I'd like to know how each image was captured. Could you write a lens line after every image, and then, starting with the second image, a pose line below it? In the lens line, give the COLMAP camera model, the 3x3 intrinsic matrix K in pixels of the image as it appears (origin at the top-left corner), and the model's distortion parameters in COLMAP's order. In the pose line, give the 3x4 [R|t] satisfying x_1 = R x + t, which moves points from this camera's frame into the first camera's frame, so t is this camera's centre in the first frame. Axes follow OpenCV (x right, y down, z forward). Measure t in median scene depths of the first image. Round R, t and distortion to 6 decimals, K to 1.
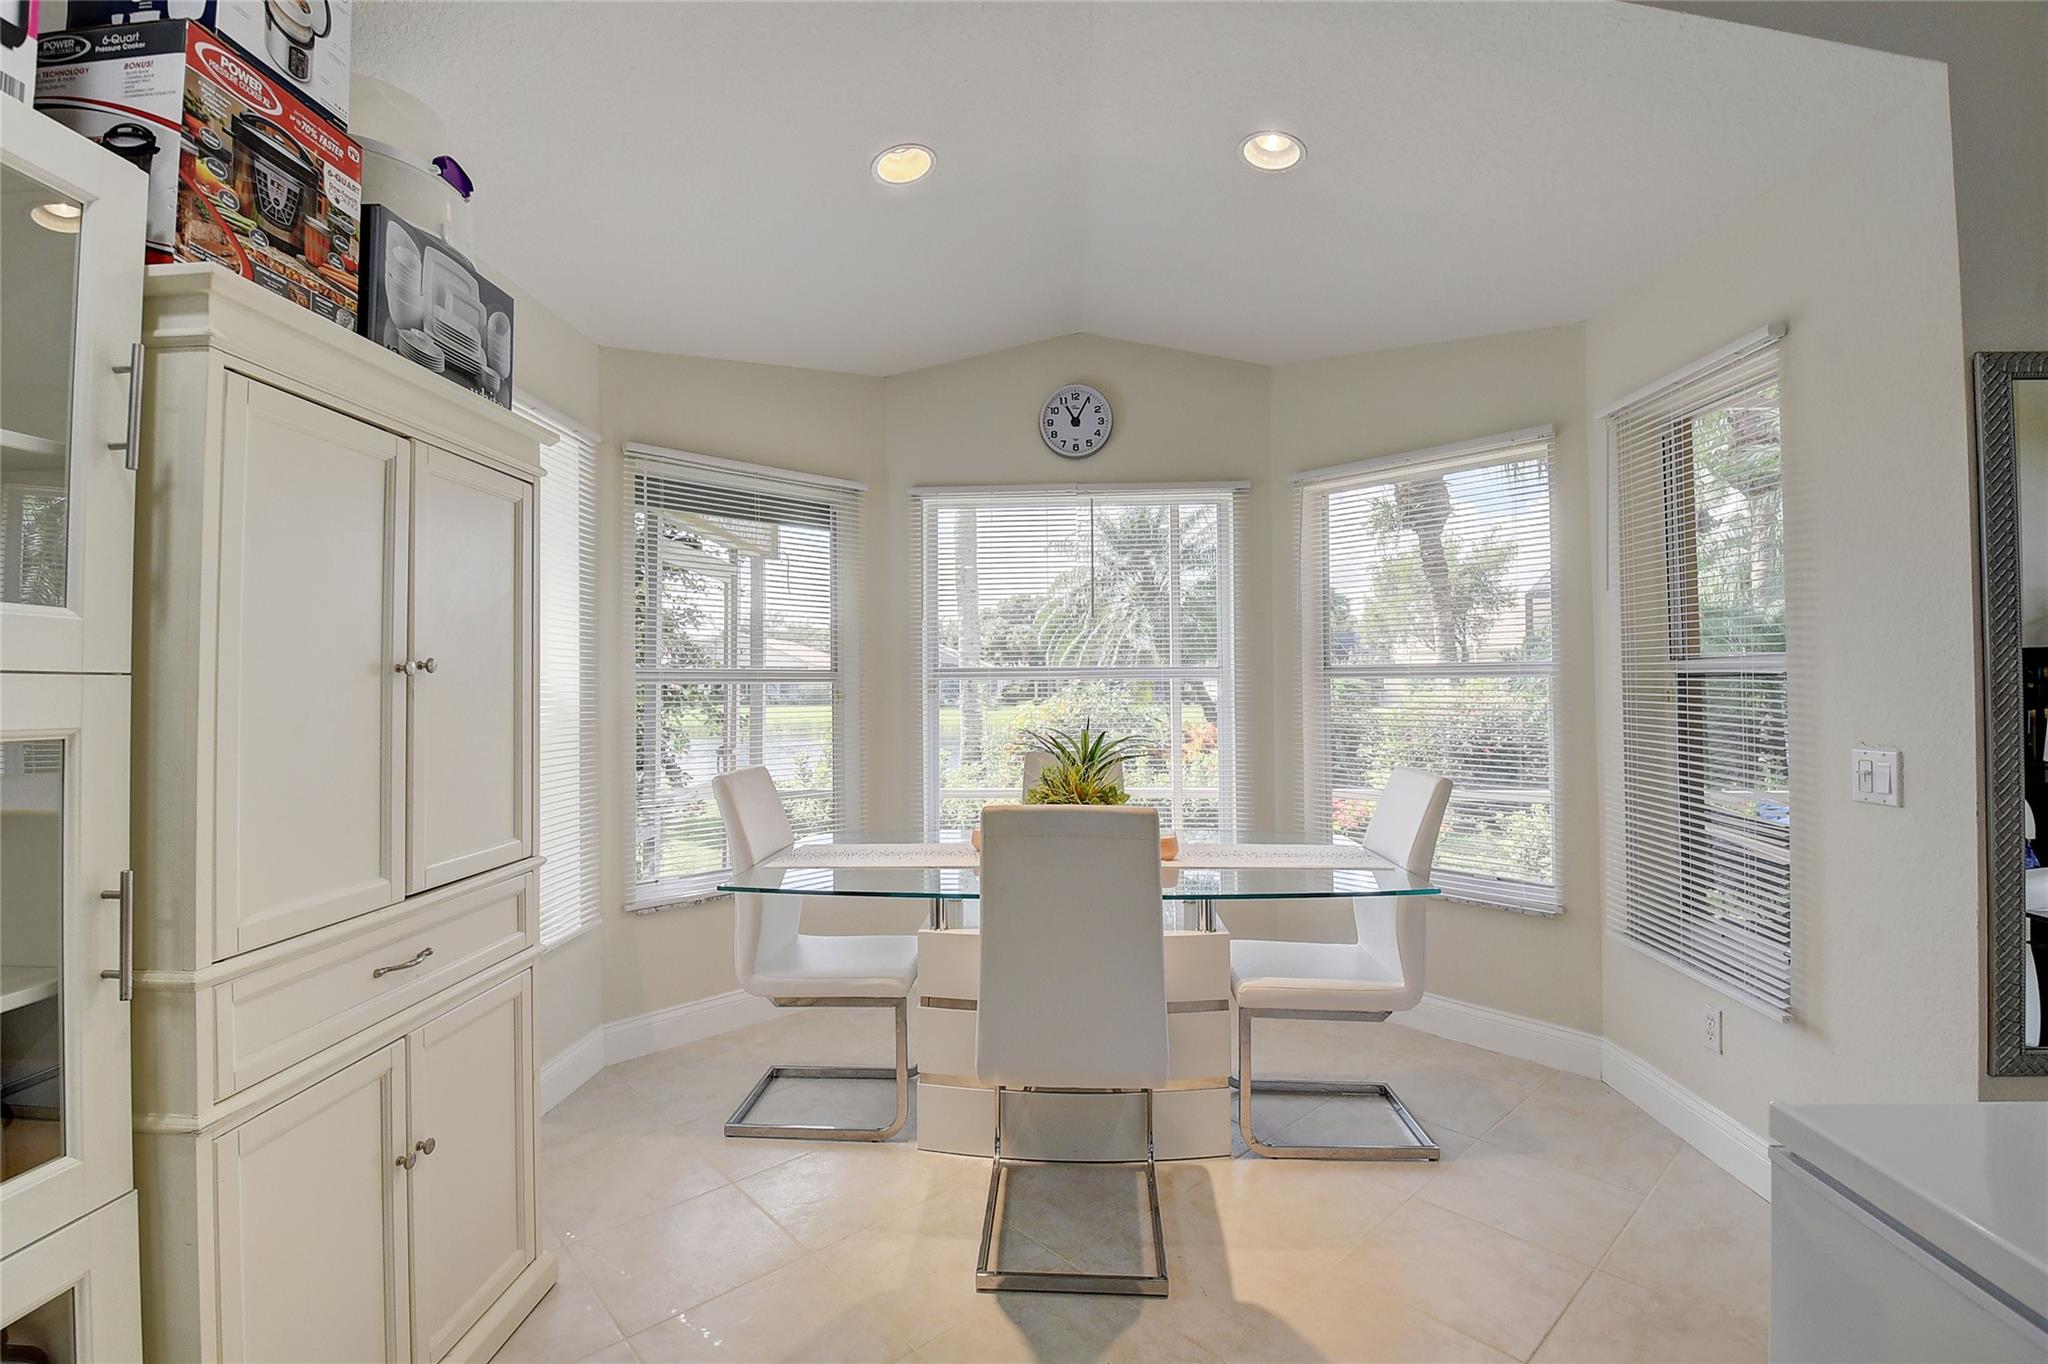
lens RADIAL K [[900.4, 0, 1031.6], [0, 900.4, 657.5], [0, 0, 1]] dist [0.000750, -0.016553]
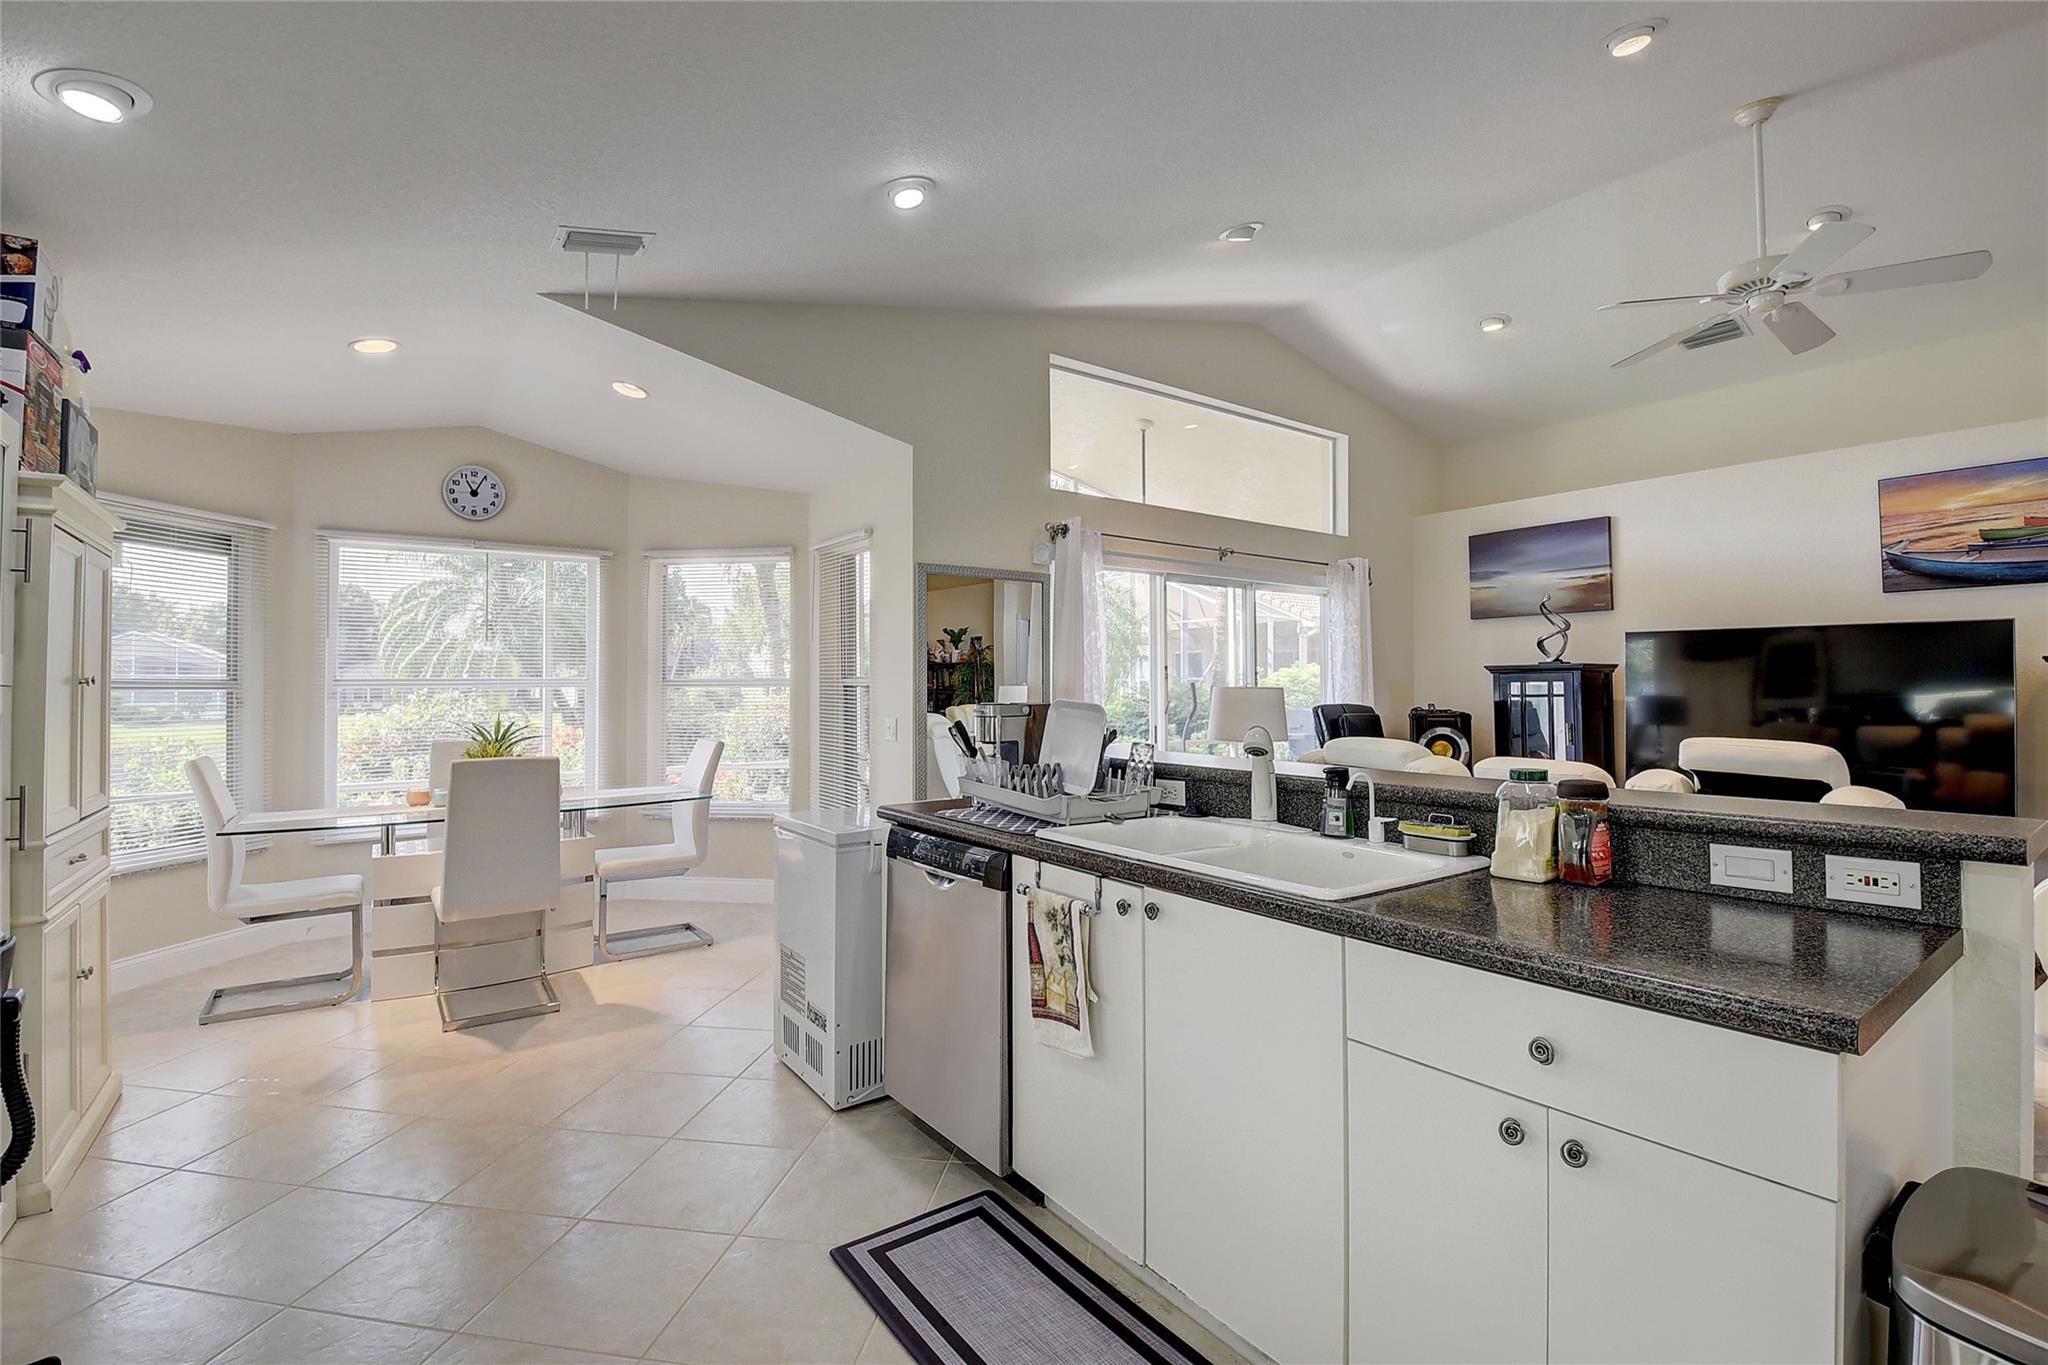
lens RADIAL K [[900.4, 0, 1012.4], [0, 900.4, 664.0], [0, 0, 1]] dist [0.000750, -0.016553]
pose [[0.788523, 0.017879, 0.614746, -0.290866], [-0.017197, 0.999827, -0.007020, -0.033041], [-0.614765, -0.005036, 0.788694, -1.142865]]
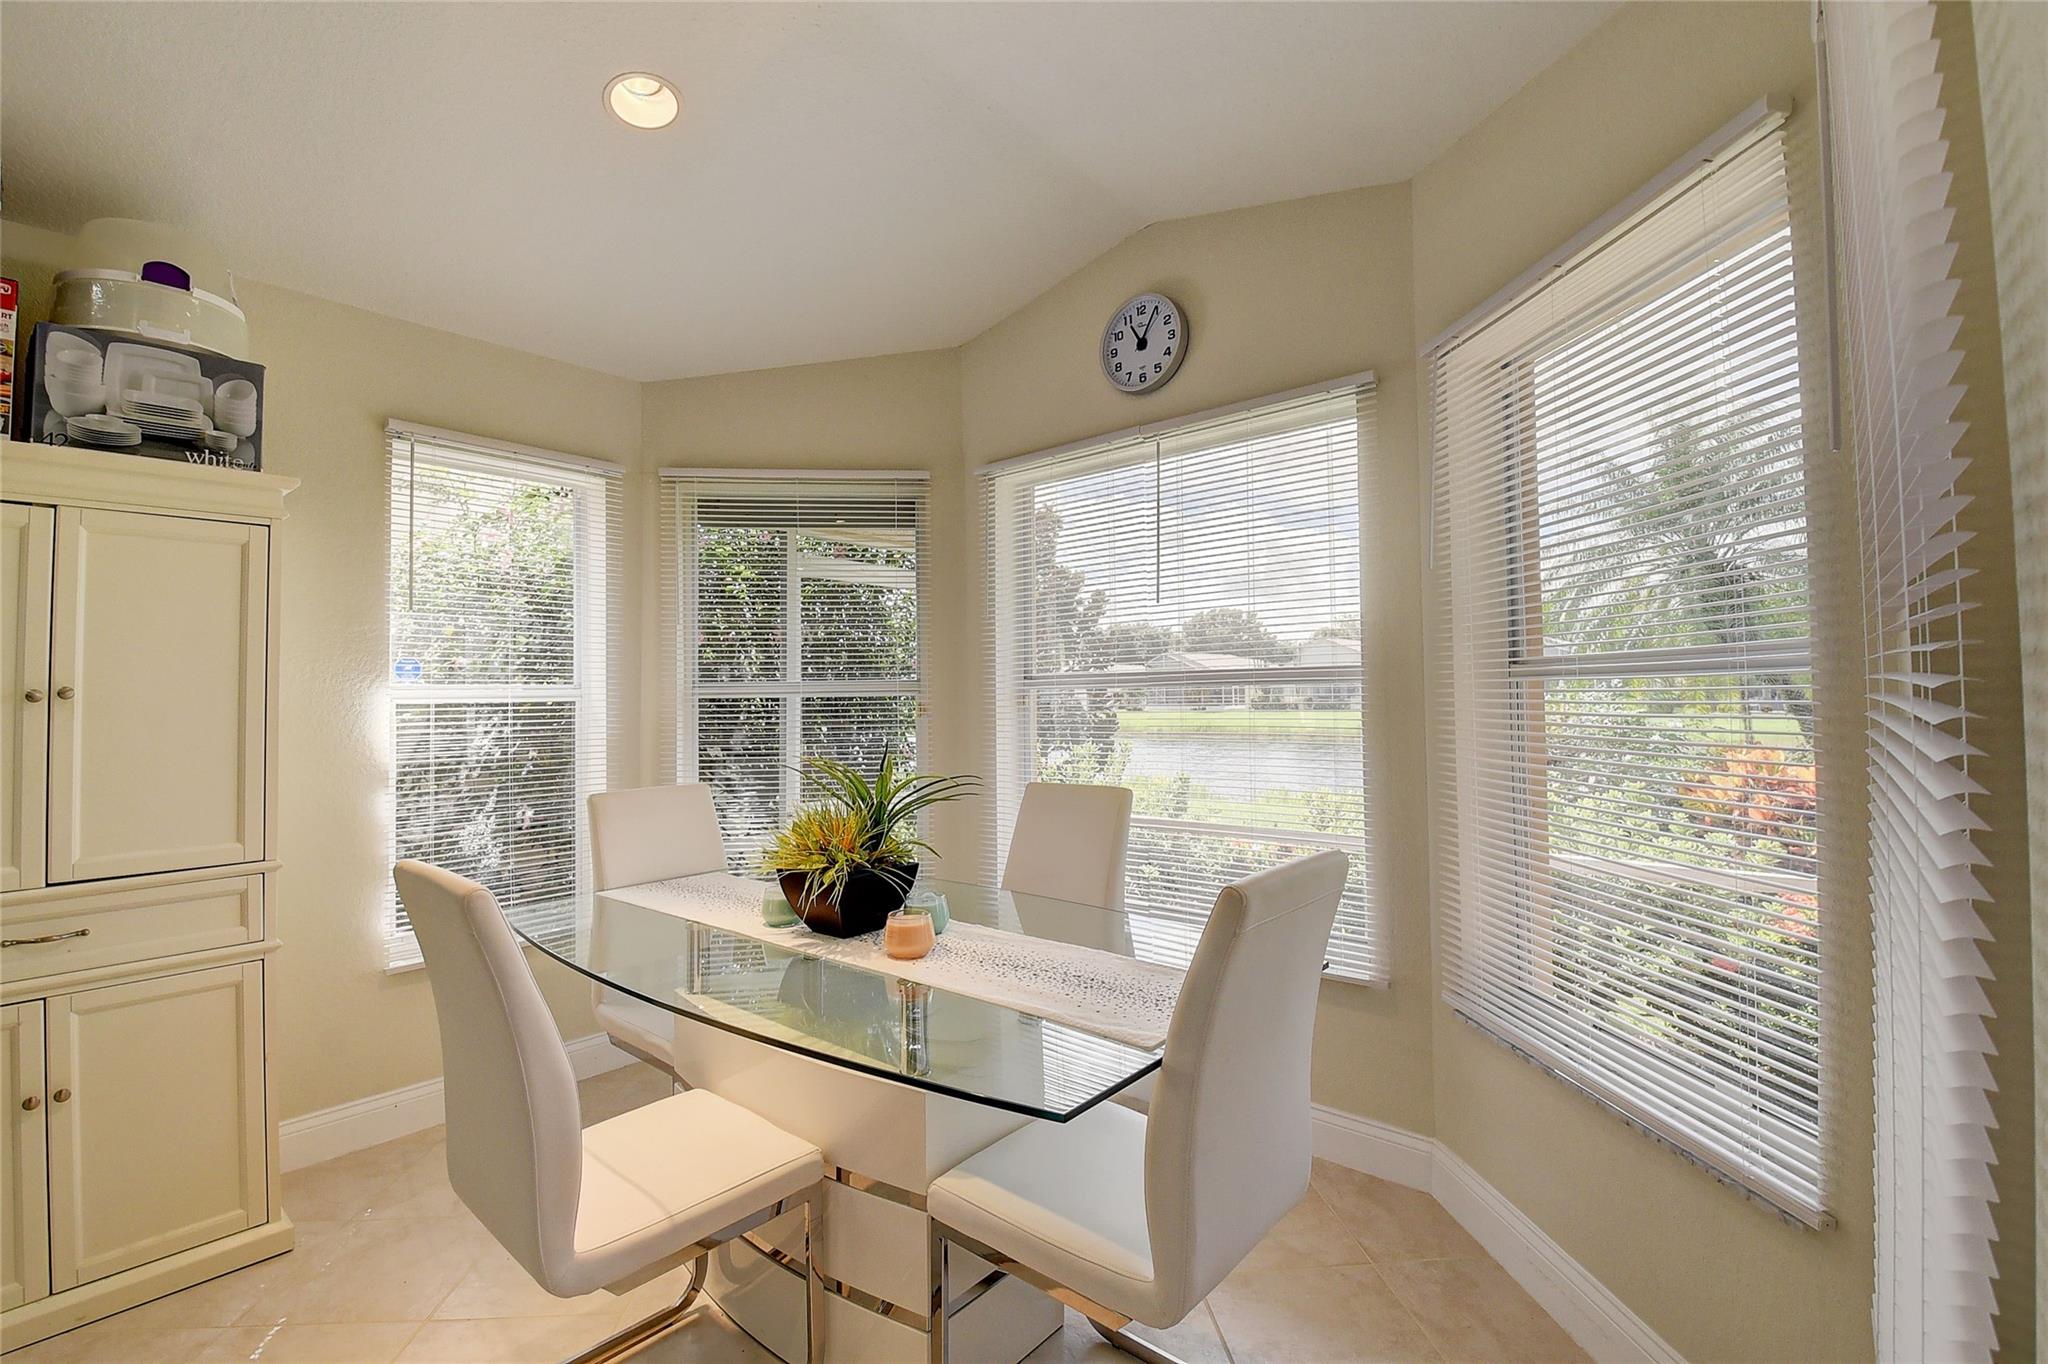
lens RADIAL K [[900.4, 0, 1009.5], [0, 900.4, 655.9], [0, 0, 1]] dist [0.000750, -0.016553]
pose [[0.782974, -0.027812, -0.621433, 0.906309], [0.026053, 0.999590, -0.011912, 0.005542], [0.621509, -0.006864, 0.783377, 0.747731]]
